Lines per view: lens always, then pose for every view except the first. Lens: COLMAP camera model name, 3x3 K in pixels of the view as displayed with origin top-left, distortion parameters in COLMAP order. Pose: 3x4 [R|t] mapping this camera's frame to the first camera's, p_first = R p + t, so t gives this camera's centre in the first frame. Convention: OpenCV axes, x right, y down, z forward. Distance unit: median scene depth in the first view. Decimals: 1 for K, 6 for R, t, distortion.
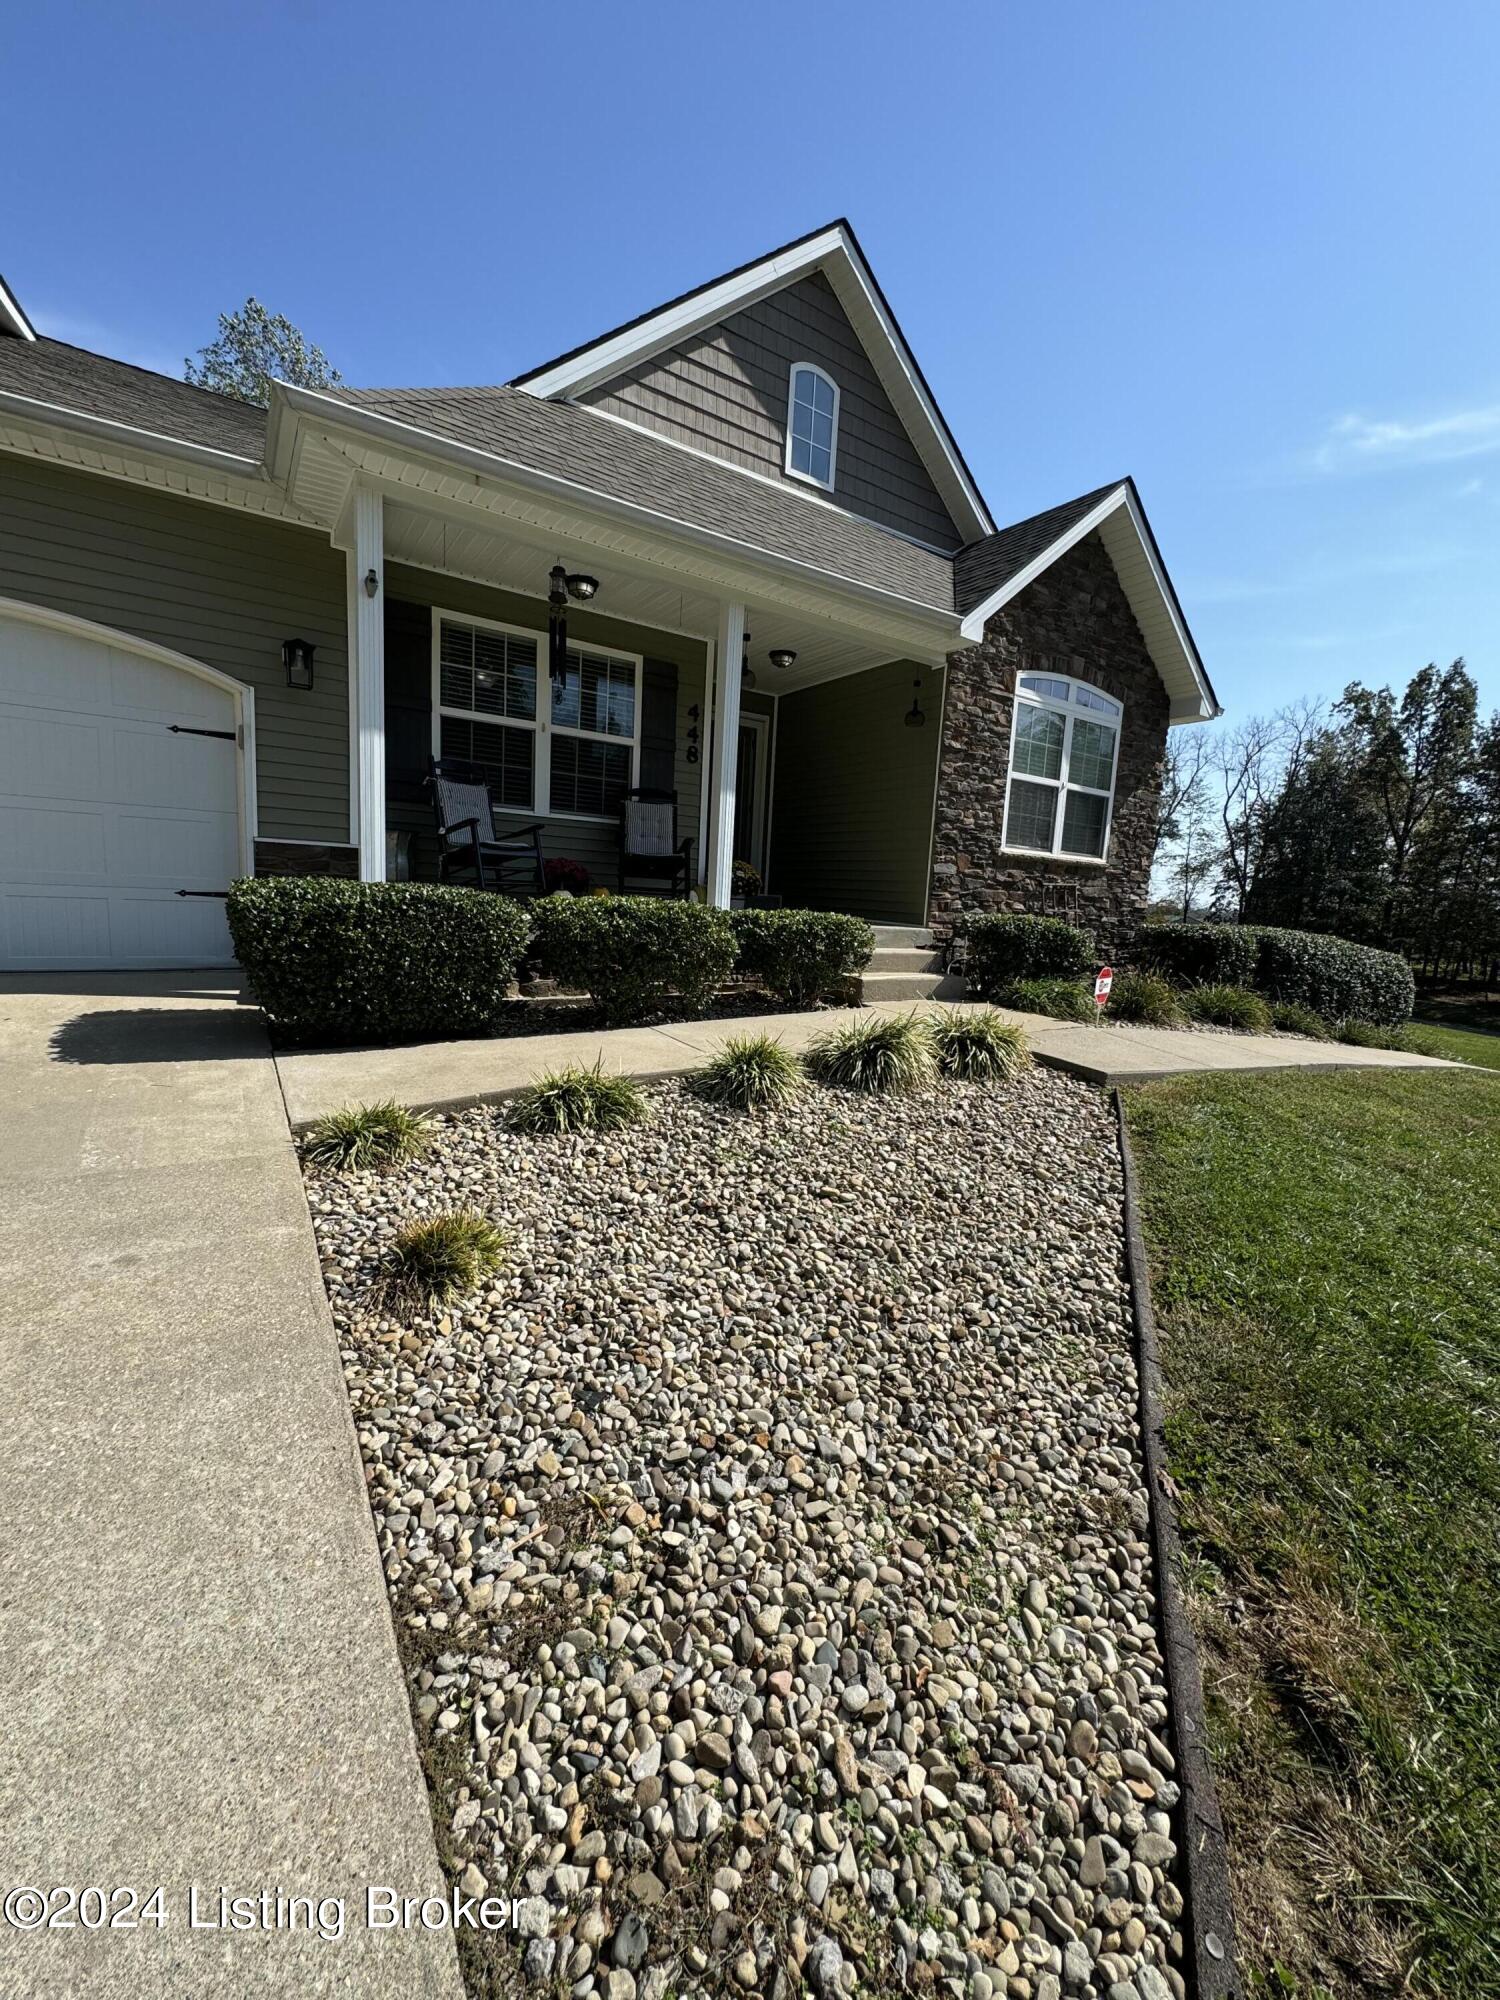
lens RADIAL K [[804.0, 0, 755.6], [0, 804.0, 998.8], [0, 0, 1]] dist [-0.003612, 0.000405]
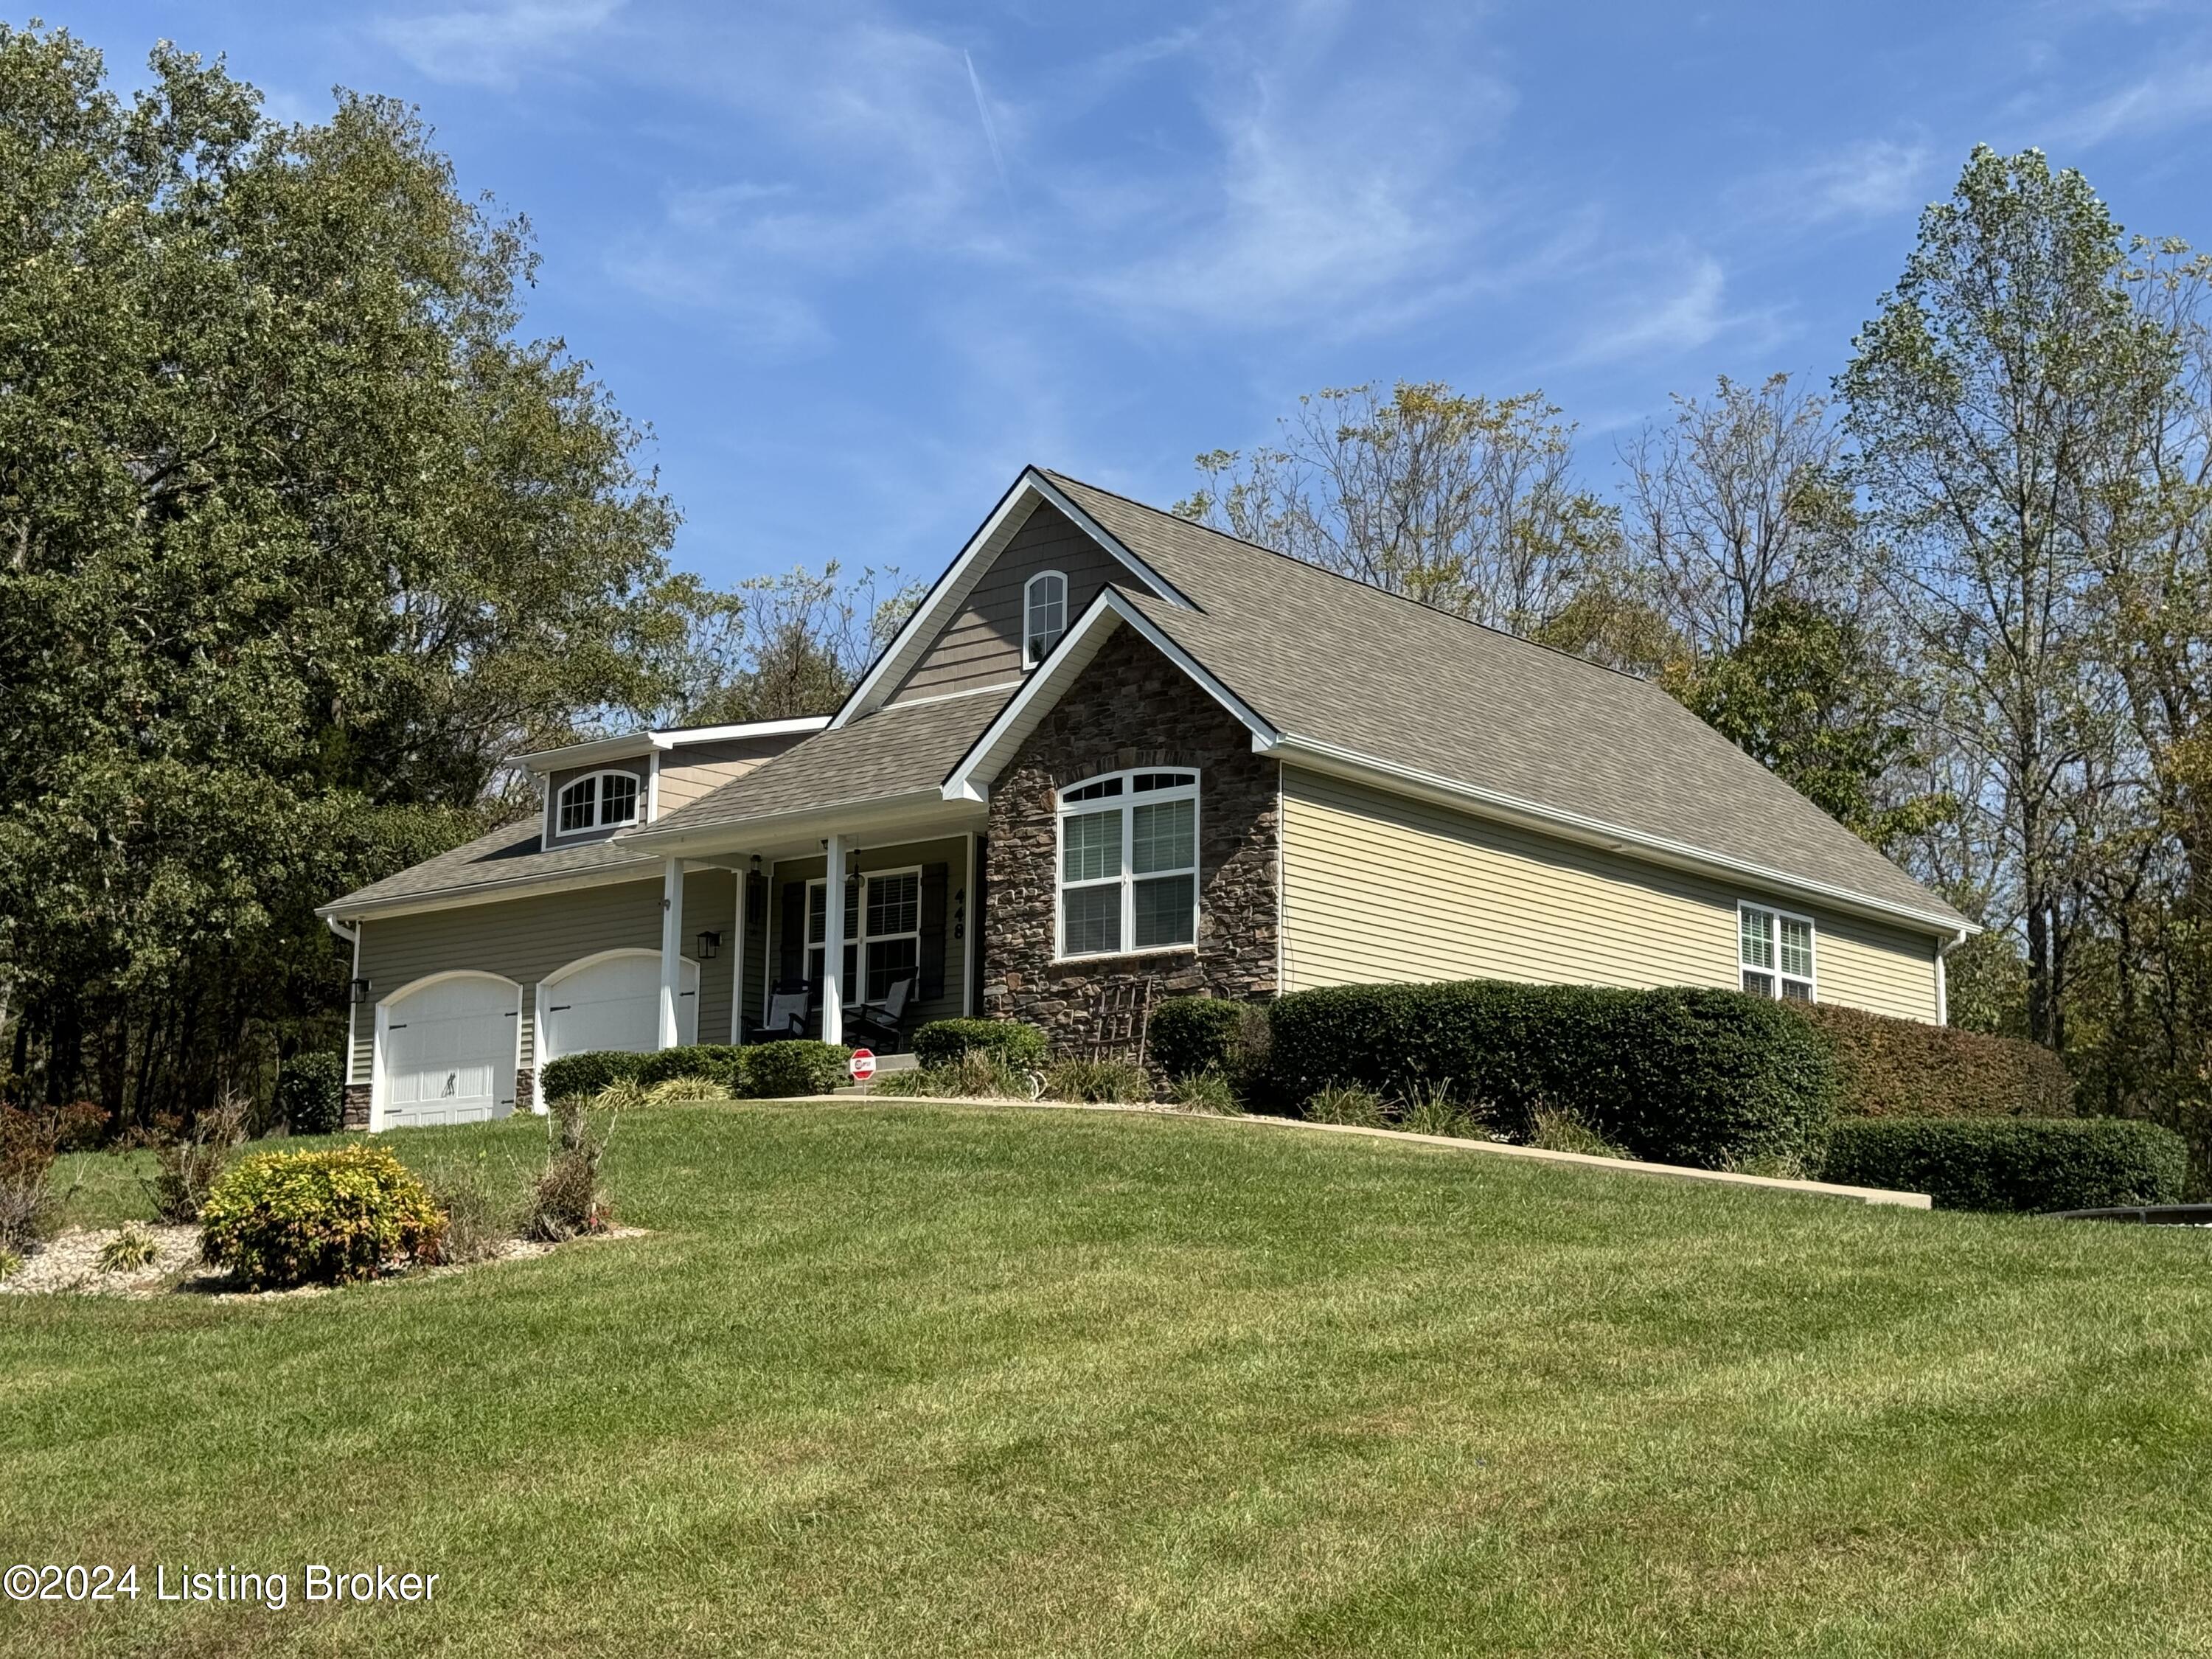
lens RADIAL K [[3071.4, 0, 1106.3], [0, 3071.4, 830.1], [0, 0, 1]] dist [0.000957, 0.000000]
pose [[0.267212, -0.221068, -0.937938, 3.851979], [-0.123283, 0.957489, -0.260799, 0.629645], [0.955719, 0.185321, 0.228598, 0.165762]]
